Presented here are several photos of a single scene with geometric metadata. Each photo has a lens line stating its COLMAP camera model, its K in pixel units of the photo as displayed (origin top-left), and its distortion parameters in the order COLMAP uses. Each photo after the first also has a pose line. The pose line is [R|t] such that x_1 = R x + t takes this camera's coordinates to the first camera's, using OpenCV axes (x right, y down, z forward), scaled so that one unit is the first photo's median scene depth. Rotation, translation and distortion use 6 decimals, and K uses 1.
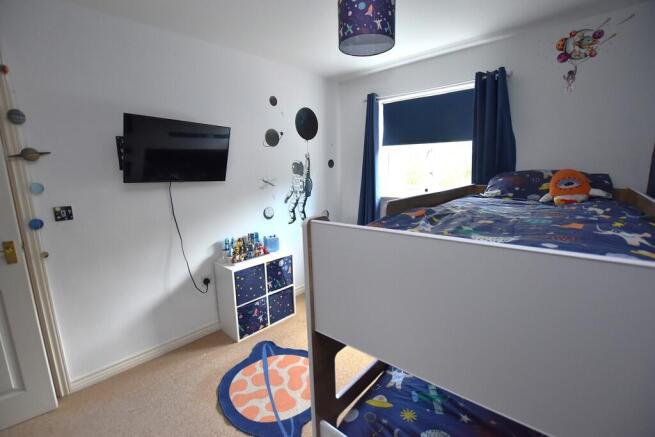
lens RADIAL K [[293.7, 0, 328.1], [0, 293.7, 218.5], [0, 0, 1]] dist [-0.023433, 0.000202]
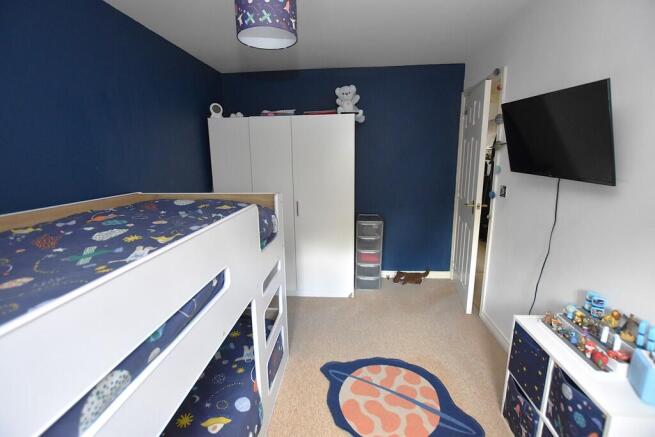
lens RADIAL K [[293.7, 0, 329.6], [0, 293.7, 215.2], [0, 0, 1]] dist [-0.023433, 0.000202]
pose [[-0.788591, 0.151533, -0.595954, 0.406622], [-0.076240, 0.937589, 0.339284, -0.258196], [0.610173, 0.312992, -0.727822, 1.285146]]
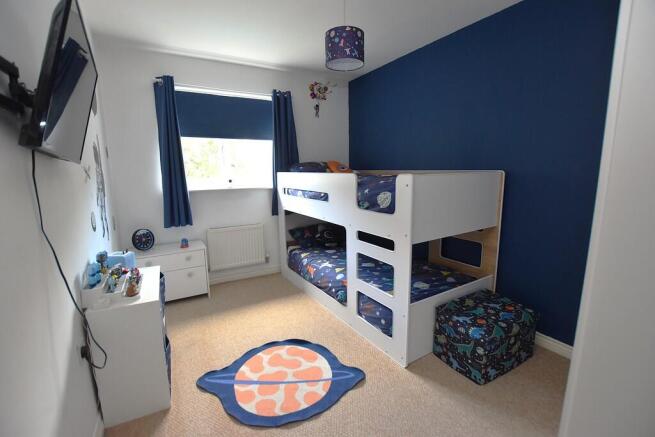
lens RADIAL K [[293.7, 0, 326.1], [0, 293.7, 218.5], [0, 0, 1]] dist [-0.023433, 0.000202]
pose [[0.304863, -0.142221, 0.941717, -0.886637], [0.171521, 0.980819, 0.092600, 0.003410], [-0.936824, 0.133294, 0.323410, 0.465985]]
